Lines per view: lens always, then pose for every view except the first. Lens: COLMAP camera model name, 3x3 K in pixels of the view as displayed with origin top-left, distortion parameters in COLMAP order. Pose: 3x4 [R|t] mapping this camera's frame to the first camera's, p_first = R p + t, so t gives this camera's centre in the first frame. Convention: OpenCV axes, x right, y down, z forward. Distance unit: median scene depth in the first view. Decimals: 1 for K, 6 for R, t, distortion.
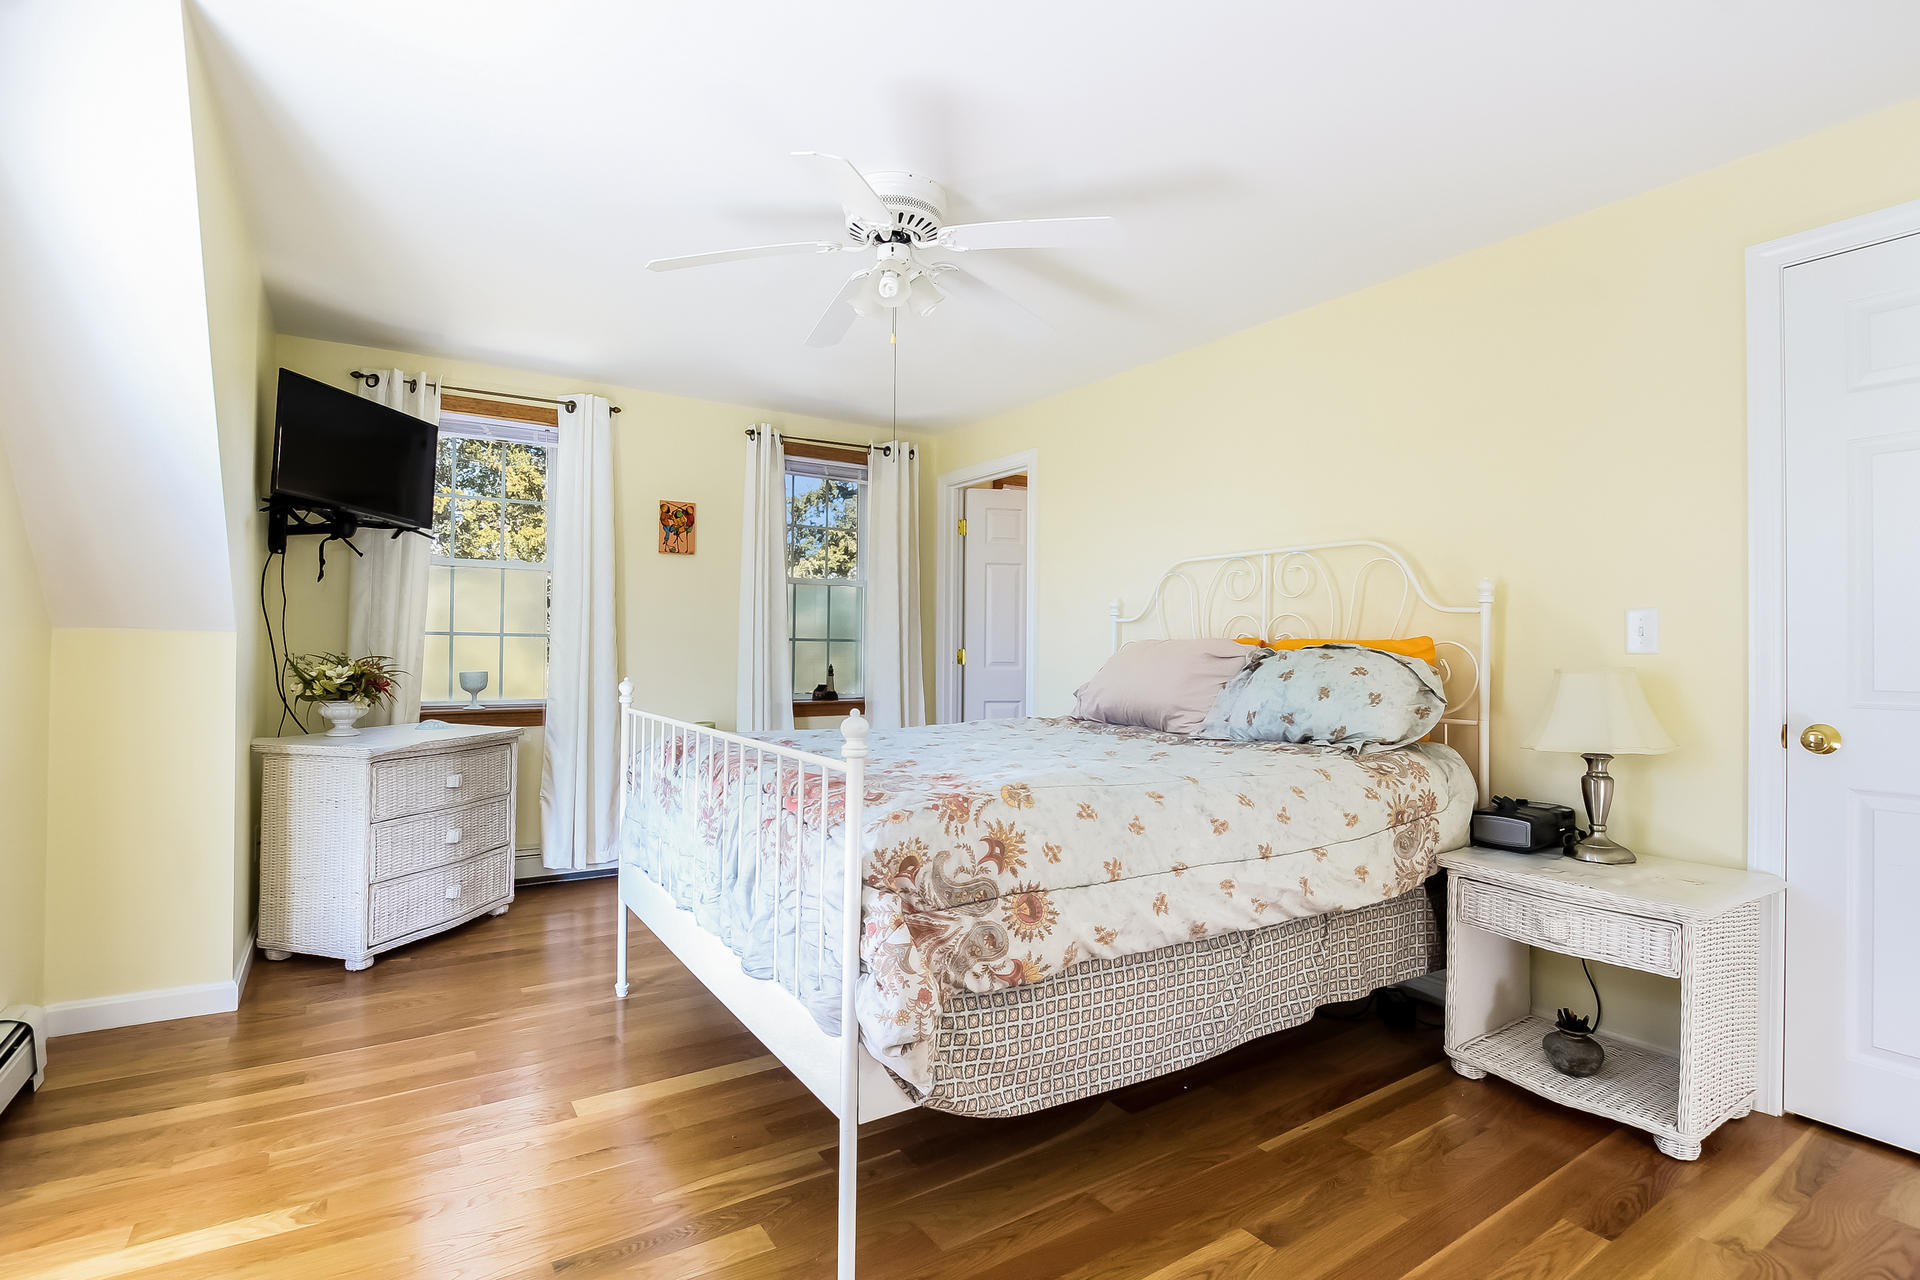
lens RADIAL K [[890.1, 0, 947.5], [0, 890.1, 639.3], [0, 0, 1]] dist [0.000214, 0.000075]
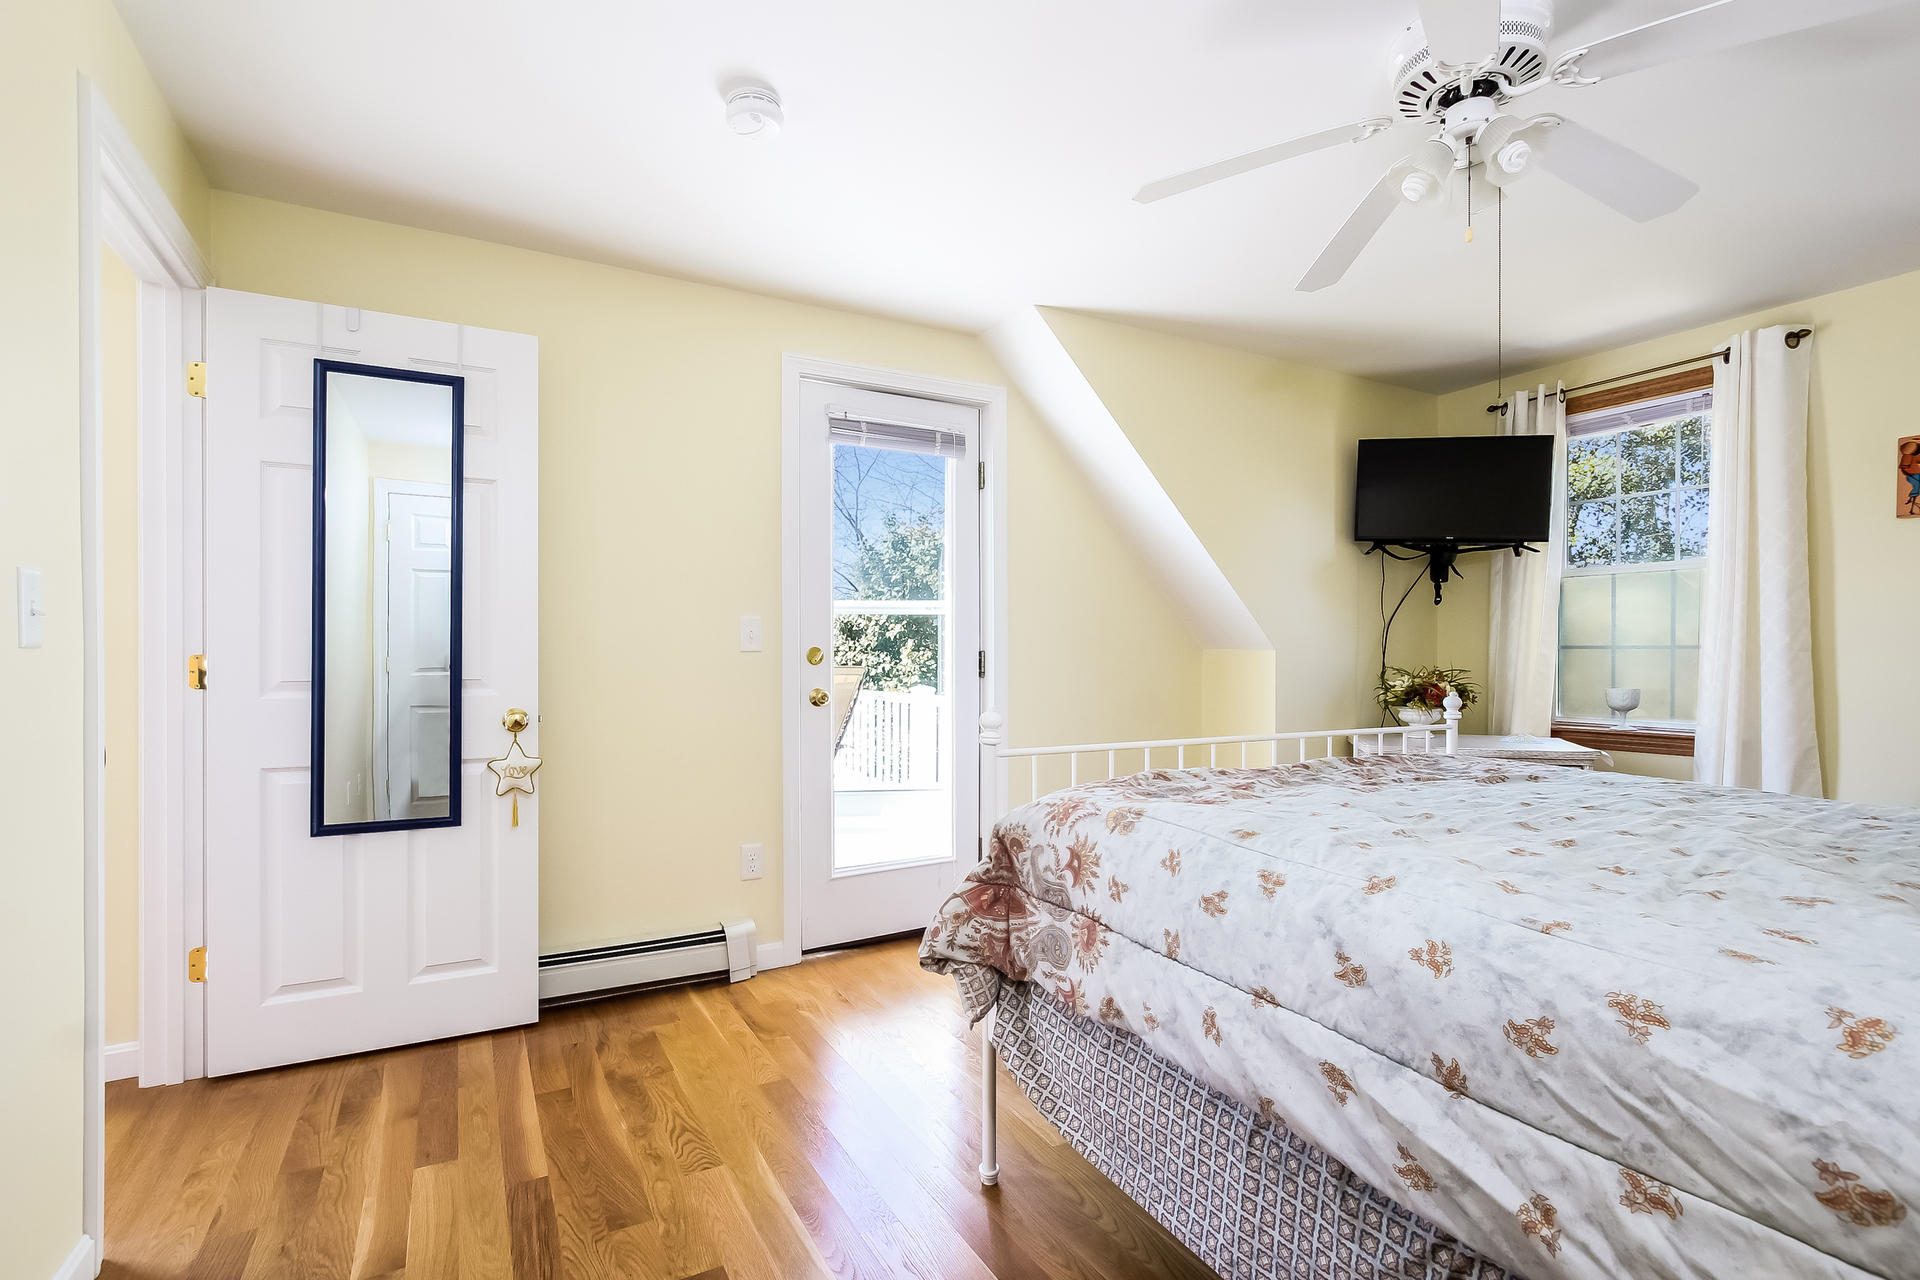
lens RADIAL K [[890.1, 0, 948.3], [0, 890.1, 653.7], [0, 0, 1]] dist [0.000214, 0.000075]
pose [[-0.067423, -0.012280, -0.997649, 1.019923], [0.007036, 0.999894, -0.012783, 0.018979], [0.997700, -0.007881, -0.067330, 0.911356]]
